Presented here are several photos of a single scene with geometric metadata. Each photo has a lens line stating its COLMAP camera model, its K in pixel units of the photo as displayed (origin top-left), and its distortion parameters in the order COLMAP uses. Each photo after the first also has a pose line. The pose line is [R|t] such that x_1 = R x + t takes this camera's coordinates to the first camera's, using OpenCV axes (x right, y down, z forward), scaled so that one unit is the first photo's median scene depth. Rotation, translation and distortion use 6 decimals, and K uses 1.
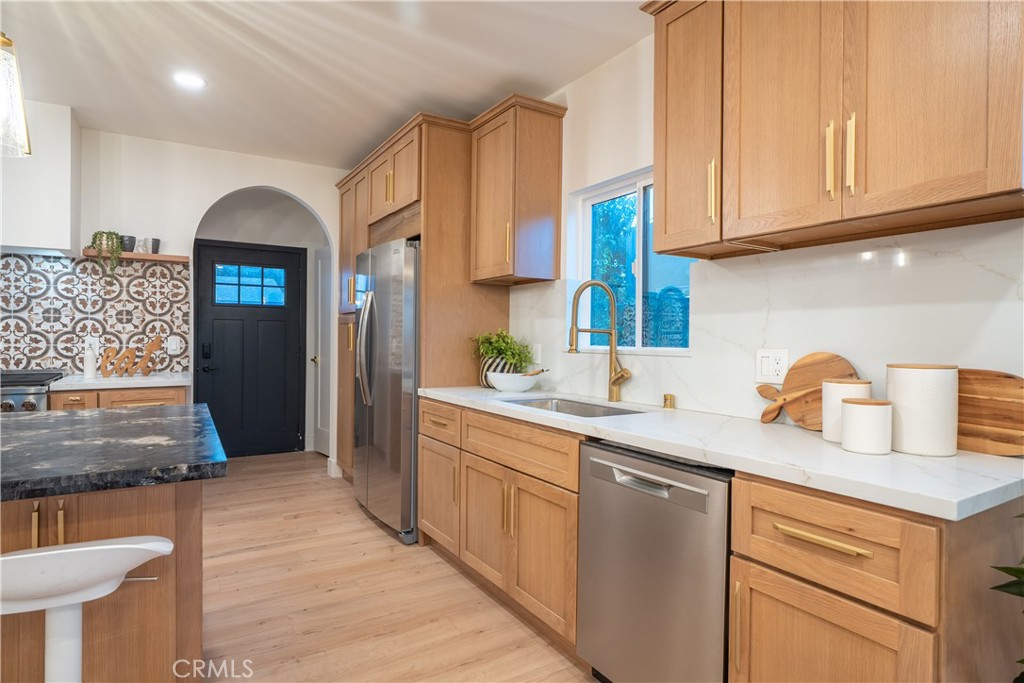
lens RADIAL K [[559.6, 0, 507.6], [0, 559.6, 340.8], [0, 0, 1]] dist [-0.003719, 0.002888]
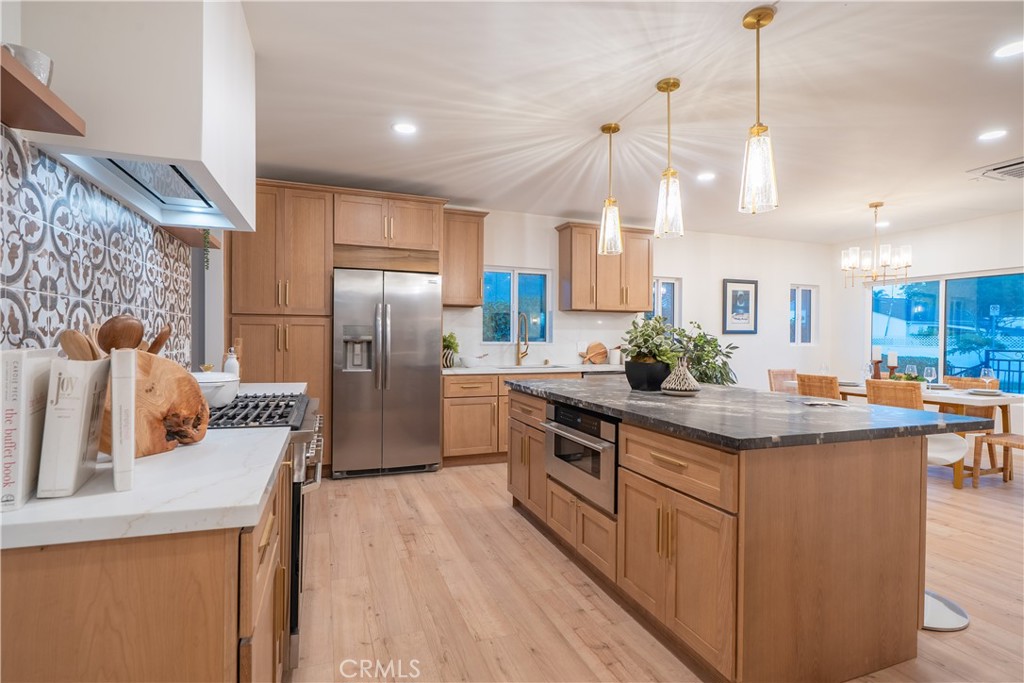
lens RADIAL K [[497.9, 0, 515.0], [0, 497.9, 341.6], [0, 0, 1]] dist [-0.001812, -0.000154]
pose [[0.172890, -0.014654, 0.984832, -1.555599], [-0.000207, 0.999889, 0.014914, -0.018662], [-0.984941, -0.002783, 0.172868, 0.562853]]
